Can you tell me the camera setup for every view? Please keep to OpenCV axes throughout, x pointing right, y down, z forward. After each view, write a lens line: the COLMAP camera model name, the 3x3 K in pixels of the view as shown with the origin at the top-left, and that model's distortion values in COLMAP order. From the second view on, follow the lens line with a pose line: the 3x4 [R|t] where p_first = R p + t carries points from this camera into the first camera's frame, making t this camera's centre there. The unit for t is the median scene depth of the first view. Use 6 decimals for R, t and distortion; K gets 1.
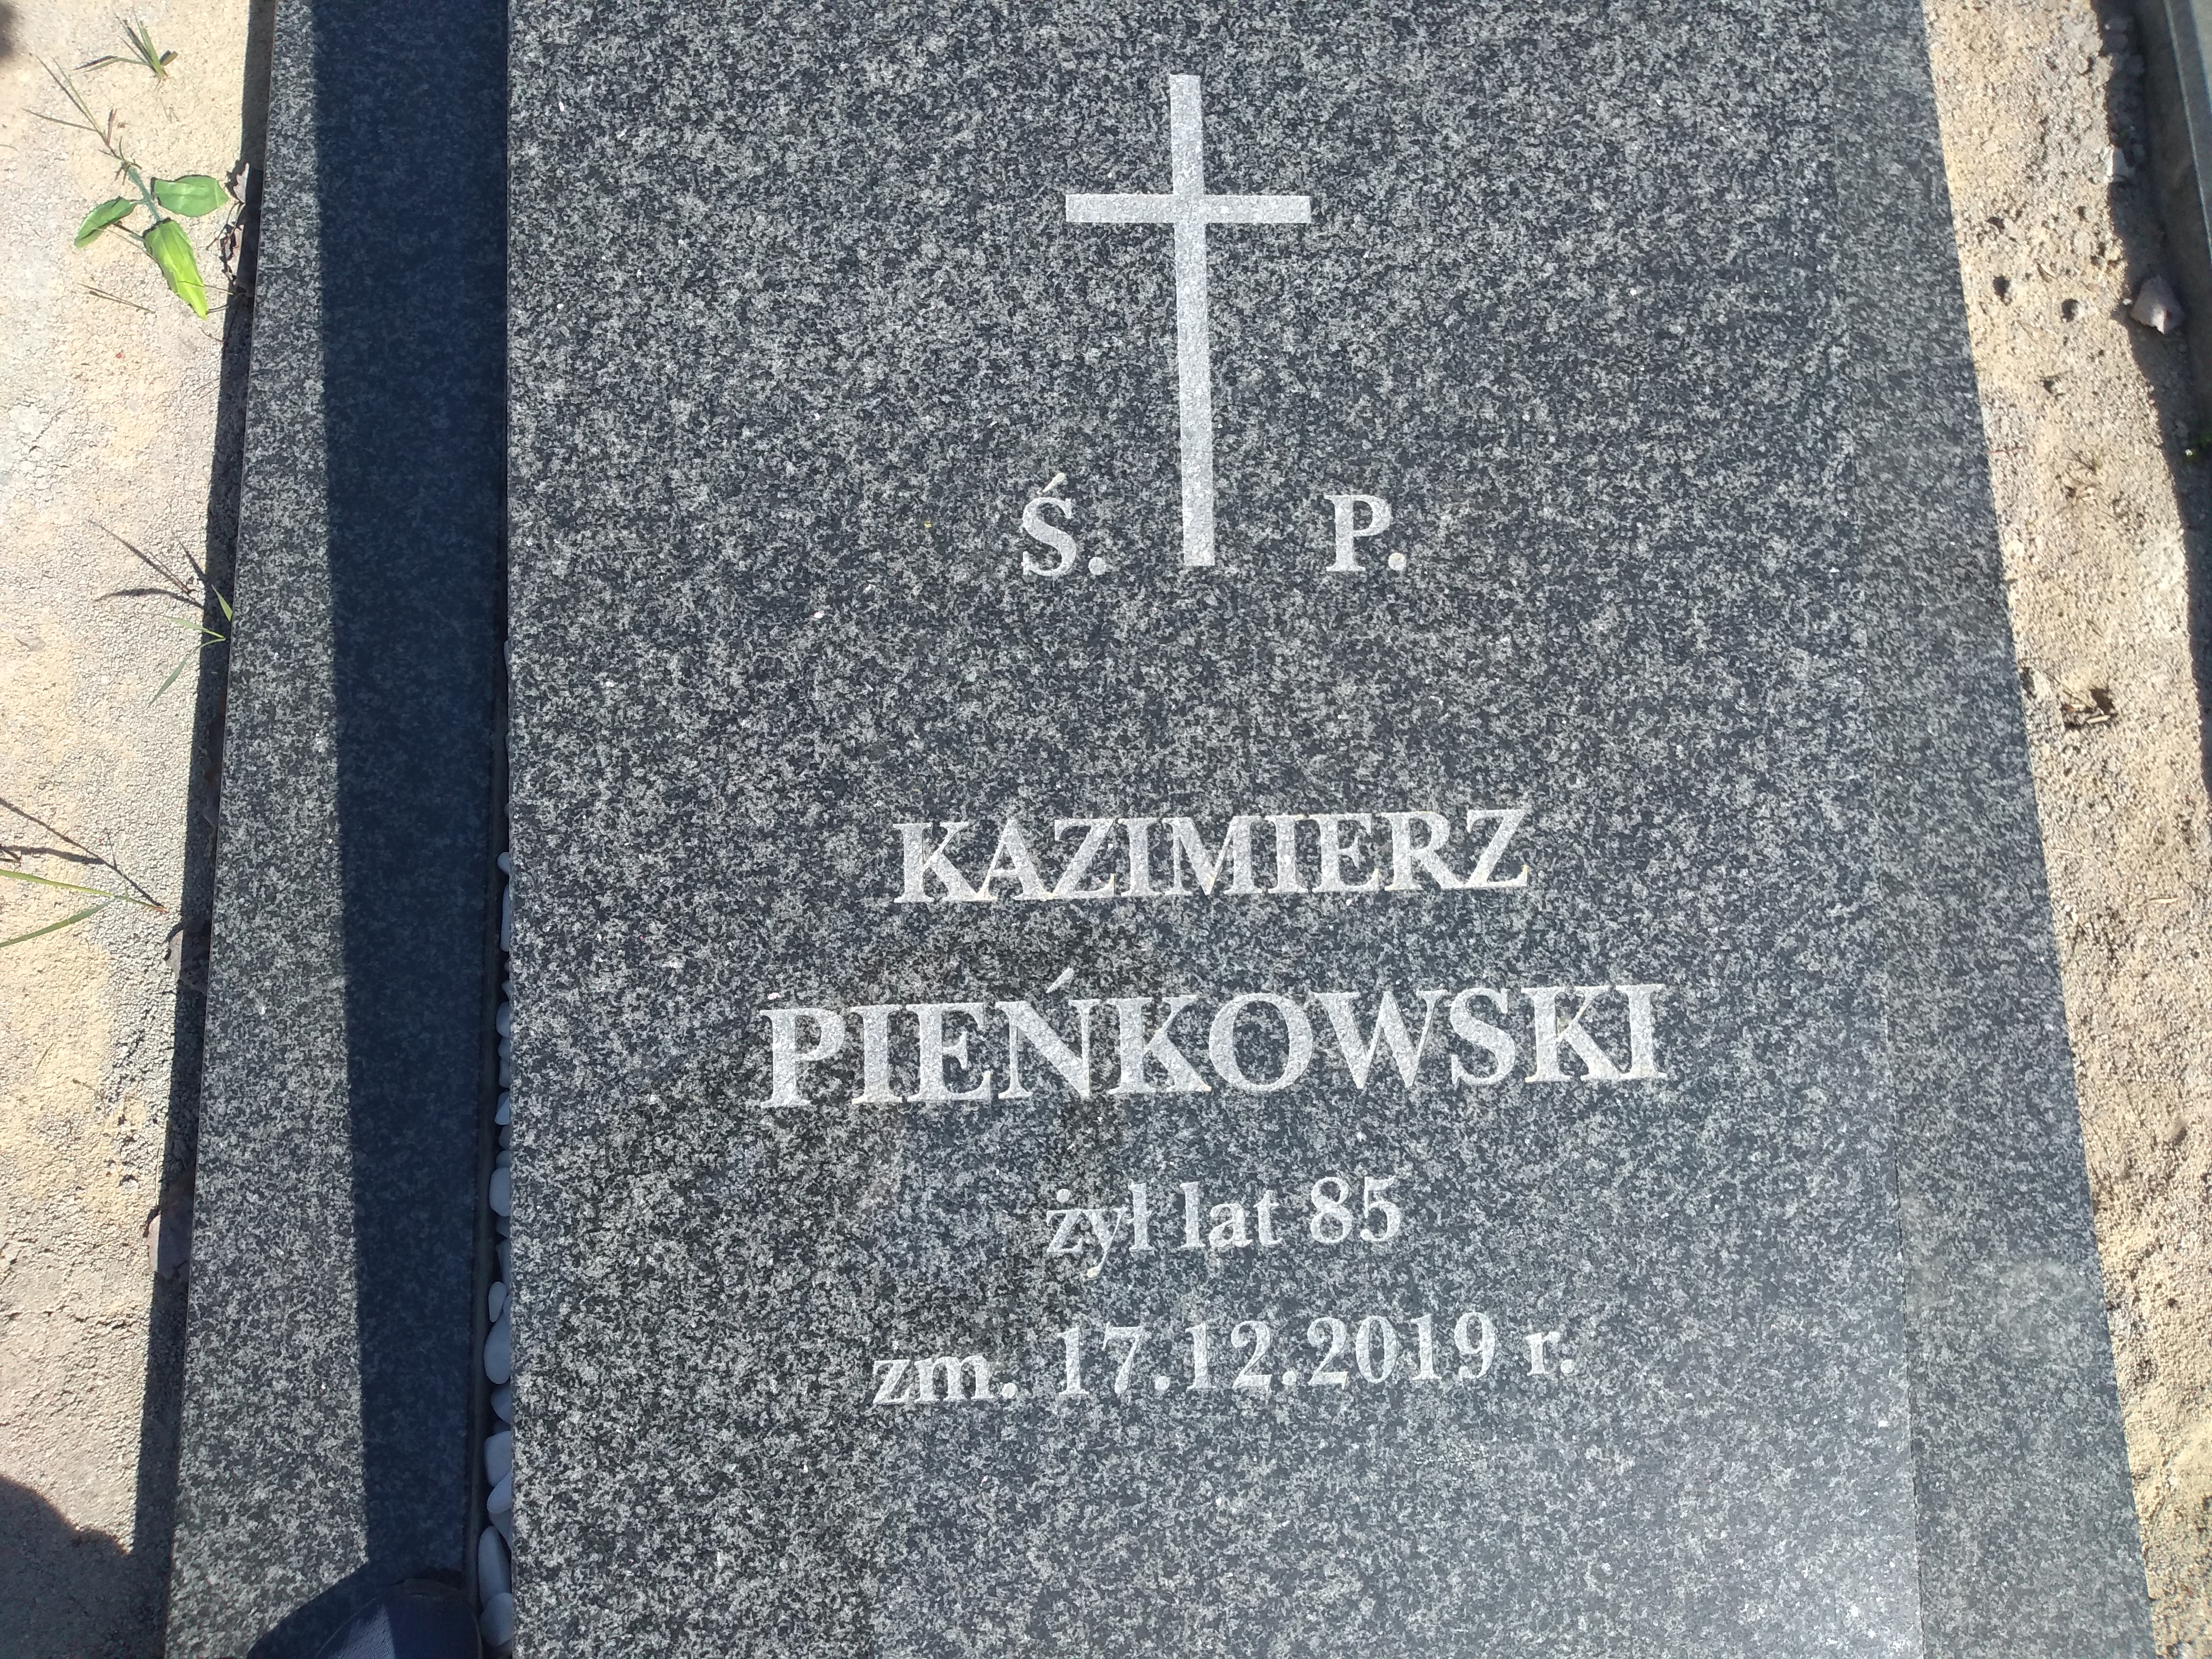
lens RADIAL K [[1728.1, 0, 1106.0], [0, 1728.1, 829.5], [0, 0, 1]] dist [0.096286, -0.148142]
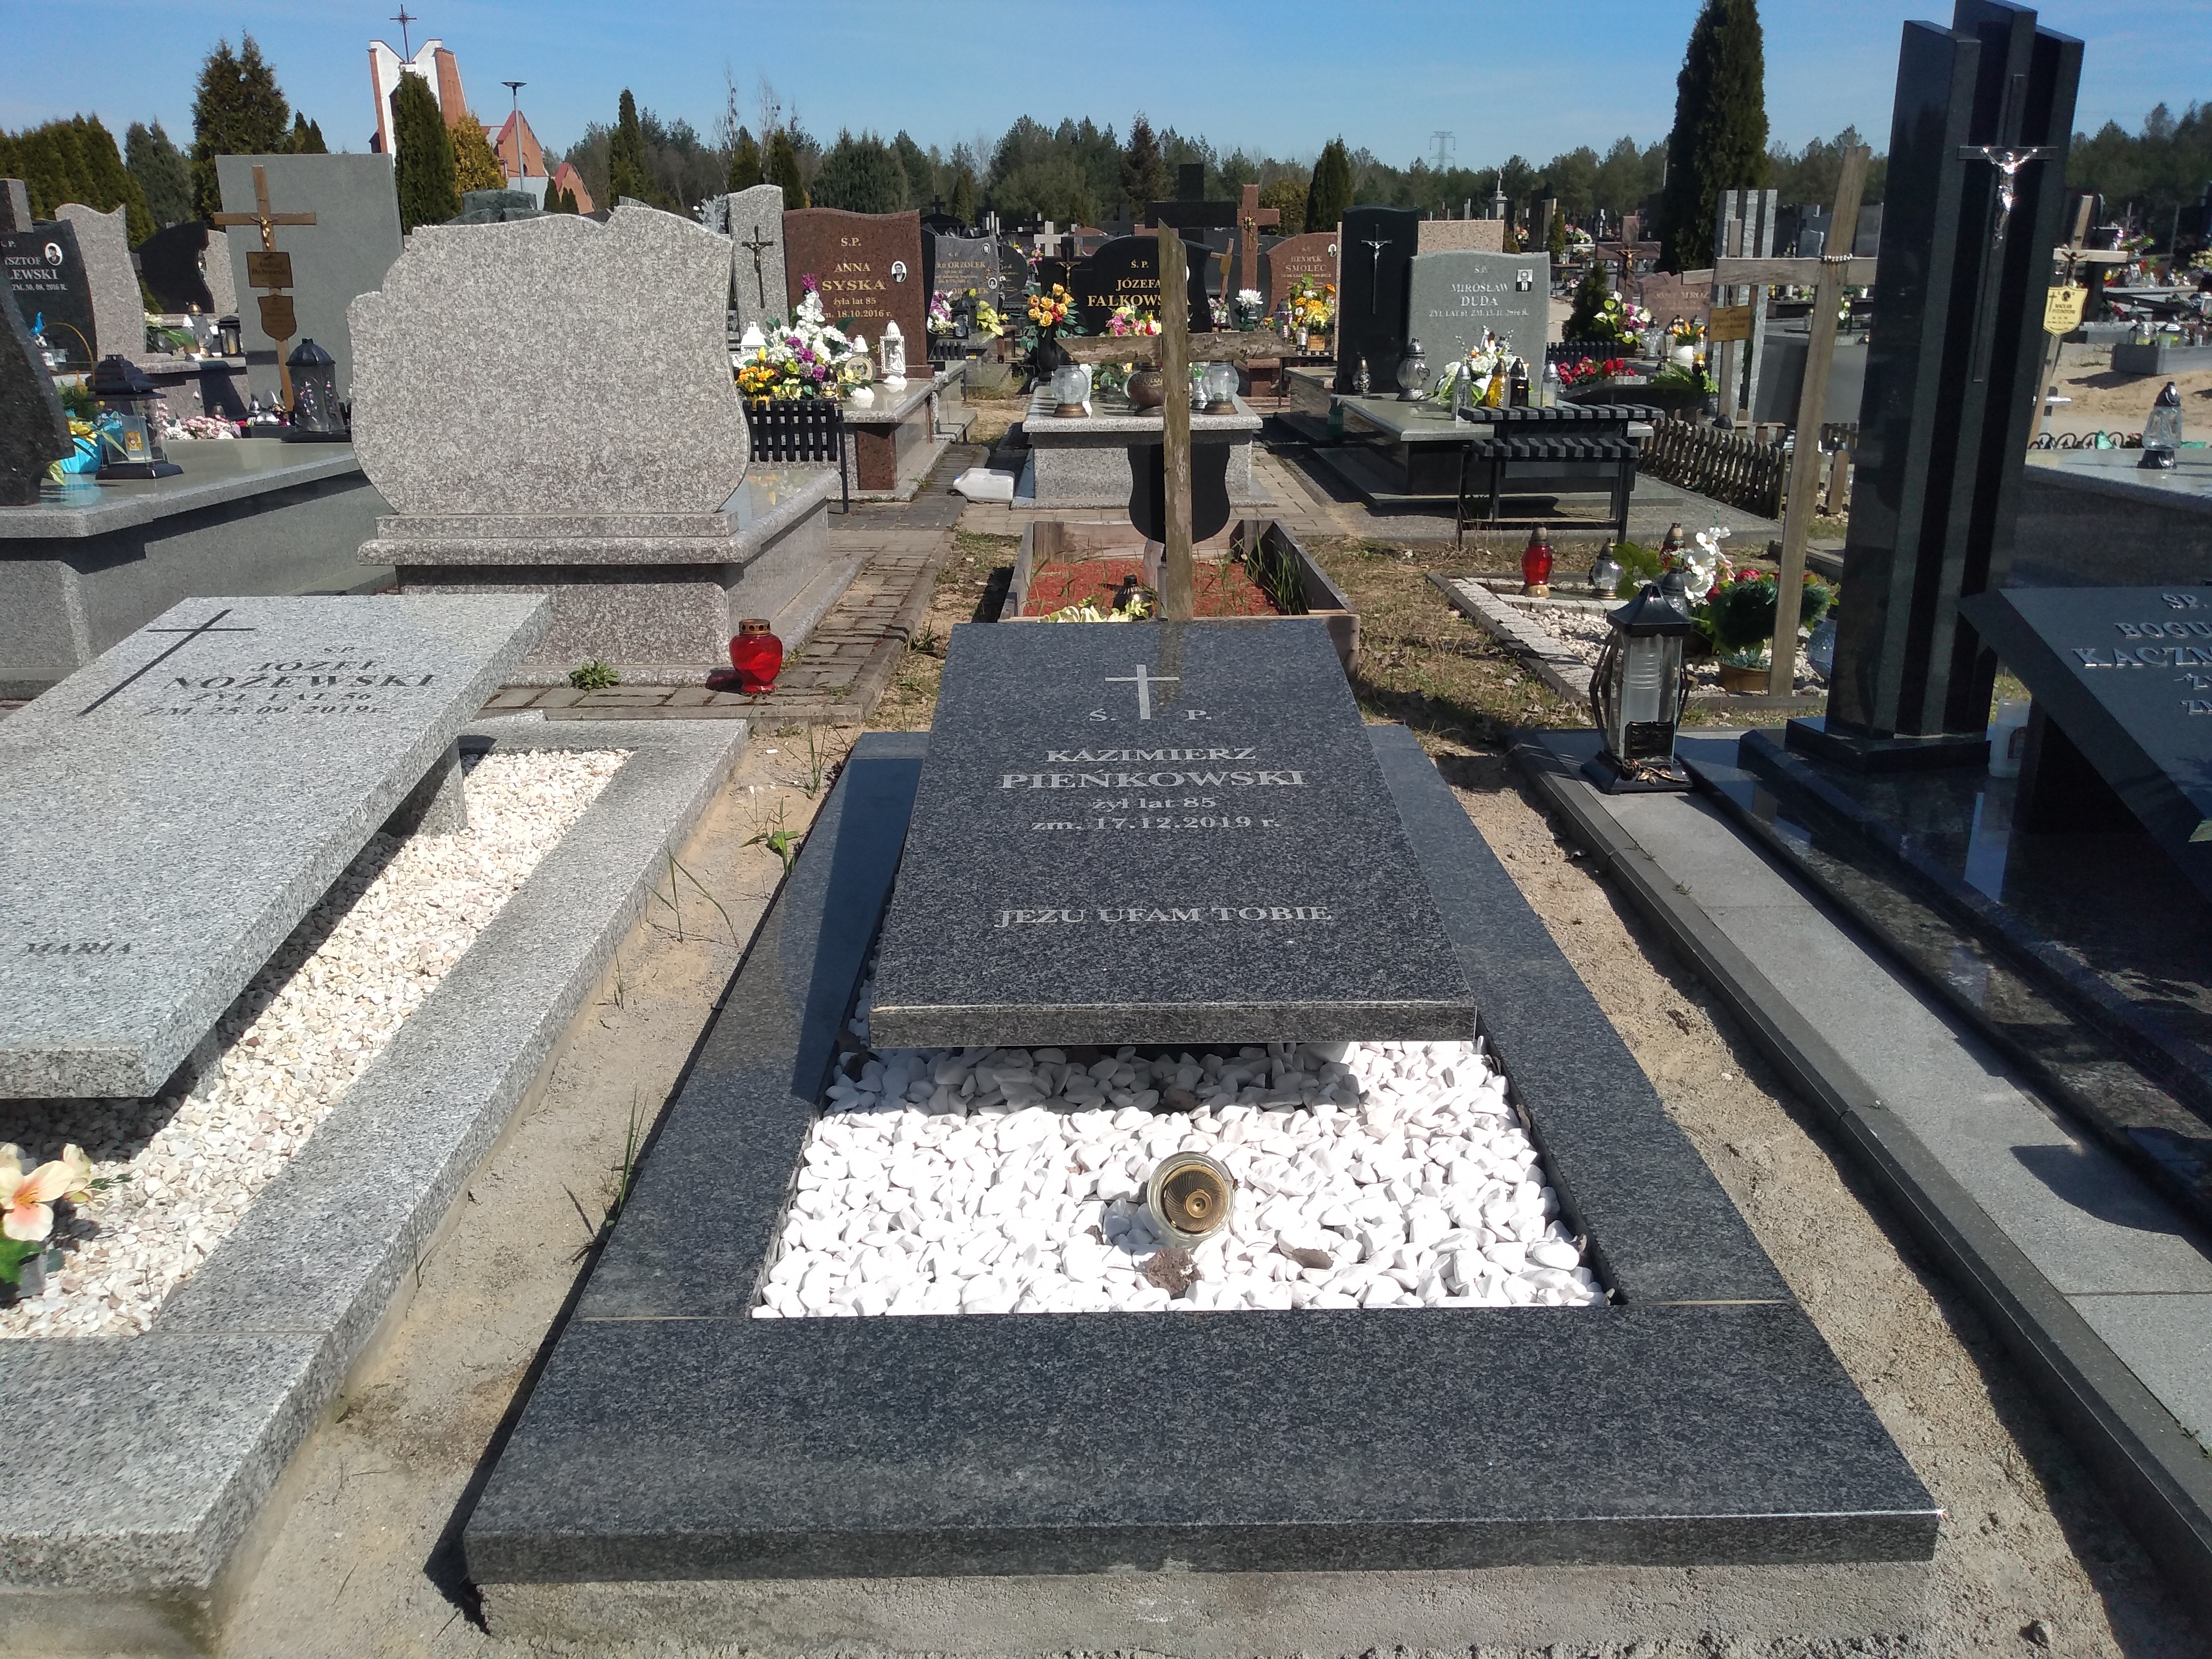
lens RADIAL K [[1728.1, 0, 1106.0], [0, 1728.1, 829.5], [0, 0, 1]] dist [0.096286, -0.148142]
pose [[0.997488, -0.054762, -0.044940, 0.114363], [-0.012456, 0.488915, -0.872243, 2.745663], [0.069738, 0.870611, 0.487004, -0.372146]]
